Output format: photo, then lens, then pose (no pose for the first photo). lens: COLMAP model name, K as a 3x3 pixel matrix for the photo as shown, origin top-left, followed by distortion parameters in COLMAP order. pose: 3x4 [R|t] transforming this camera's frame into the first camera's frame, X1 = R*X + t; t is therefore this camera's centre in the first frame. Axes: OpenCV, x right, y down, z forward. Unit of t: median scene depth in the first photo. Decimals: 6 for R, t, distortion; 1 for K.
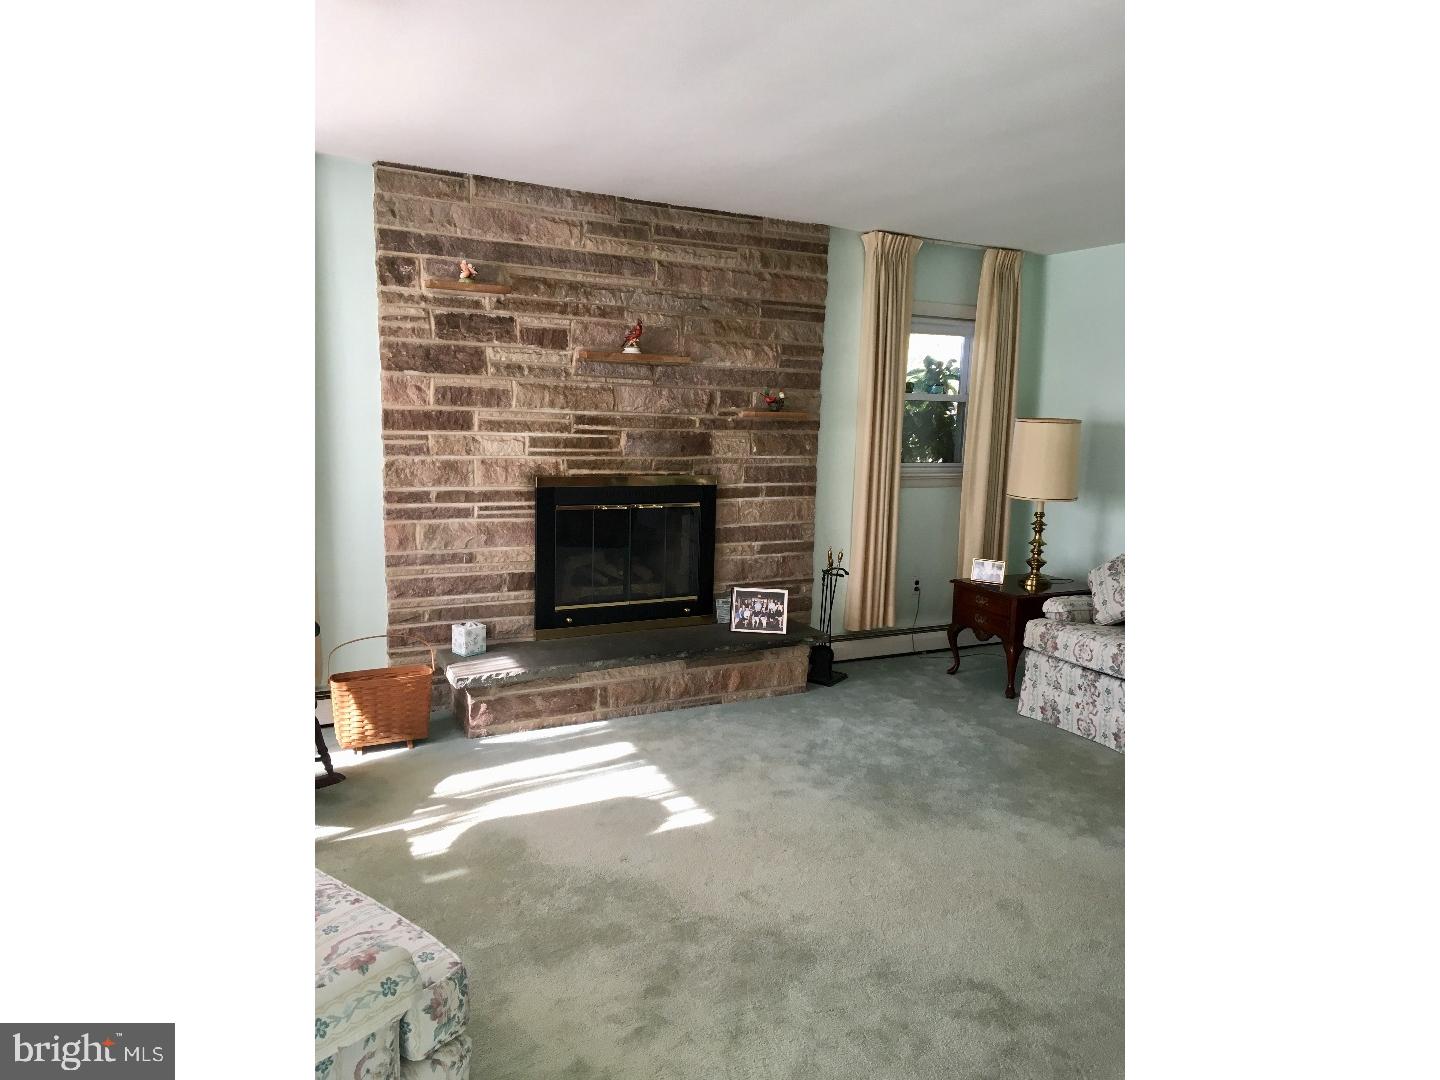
lens RADIAL K [[906.8, 0, 720.0], [0, 906.8, 540.0], [0, 0, 1]] dist [0.043168, -0.000599]
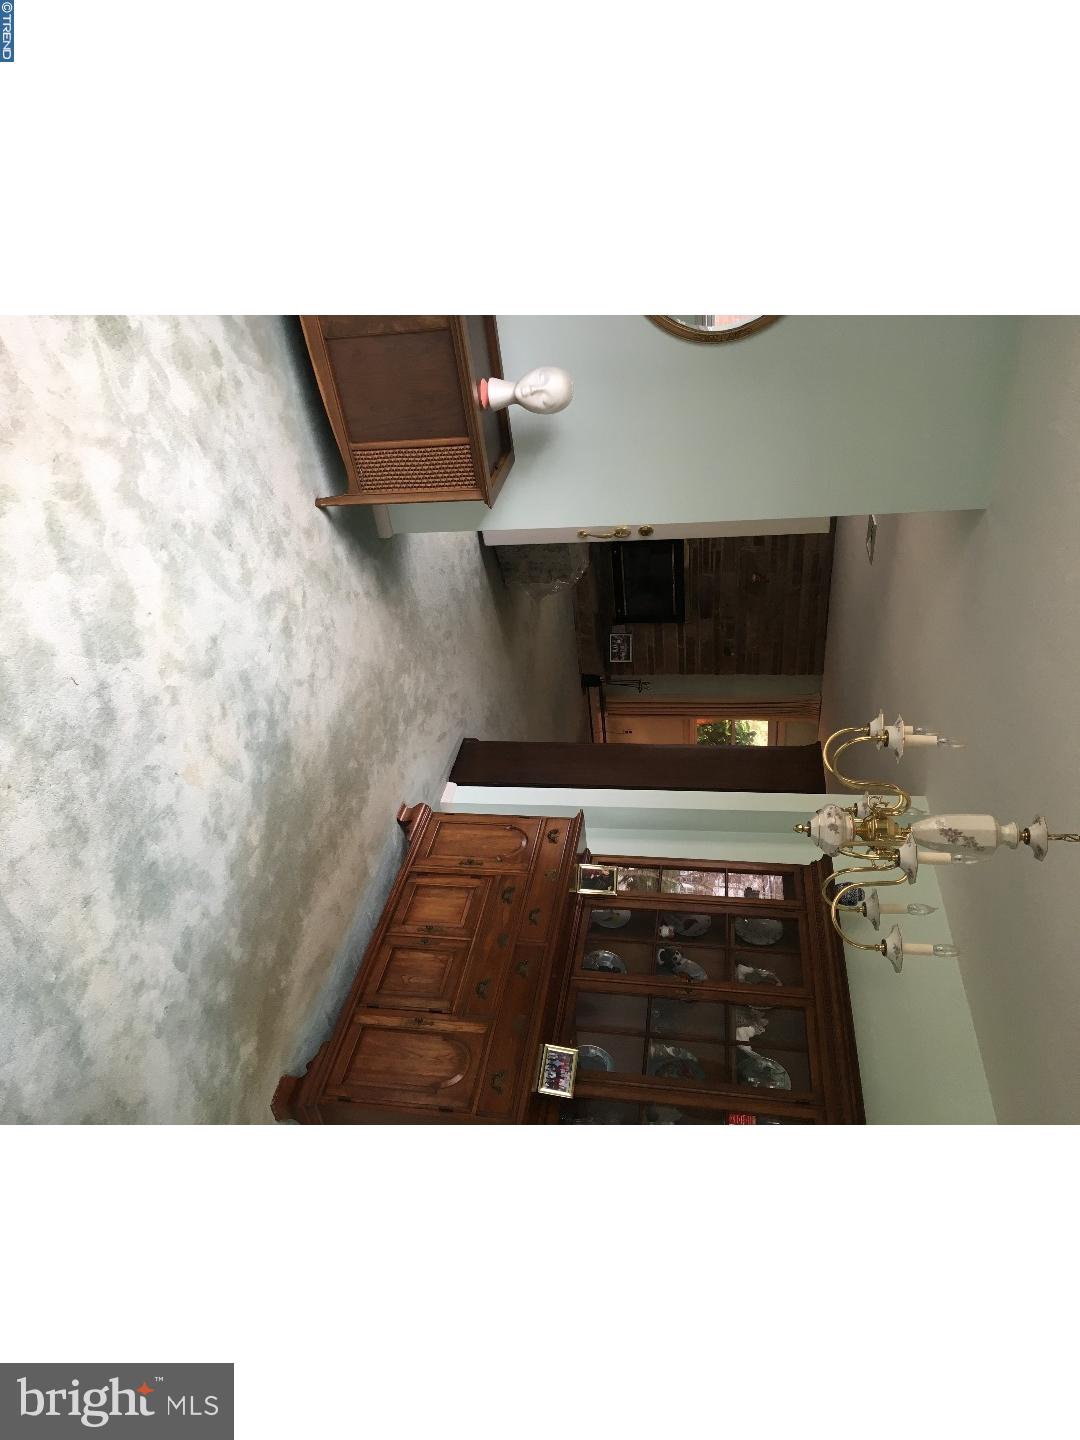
lens RADIAL K [[906.8, 0, 540.0], [0, 906.8, 720.0], [0, 0, 1]] dist [0.043168, -0.000599]
pose [[0.054790, 0.986040, 0.157239, -0.116834], [-0.997559, 0.047229, 0.051427, 0.153158], [0.043283, -0.159673, 0.986221, -0.925080]]
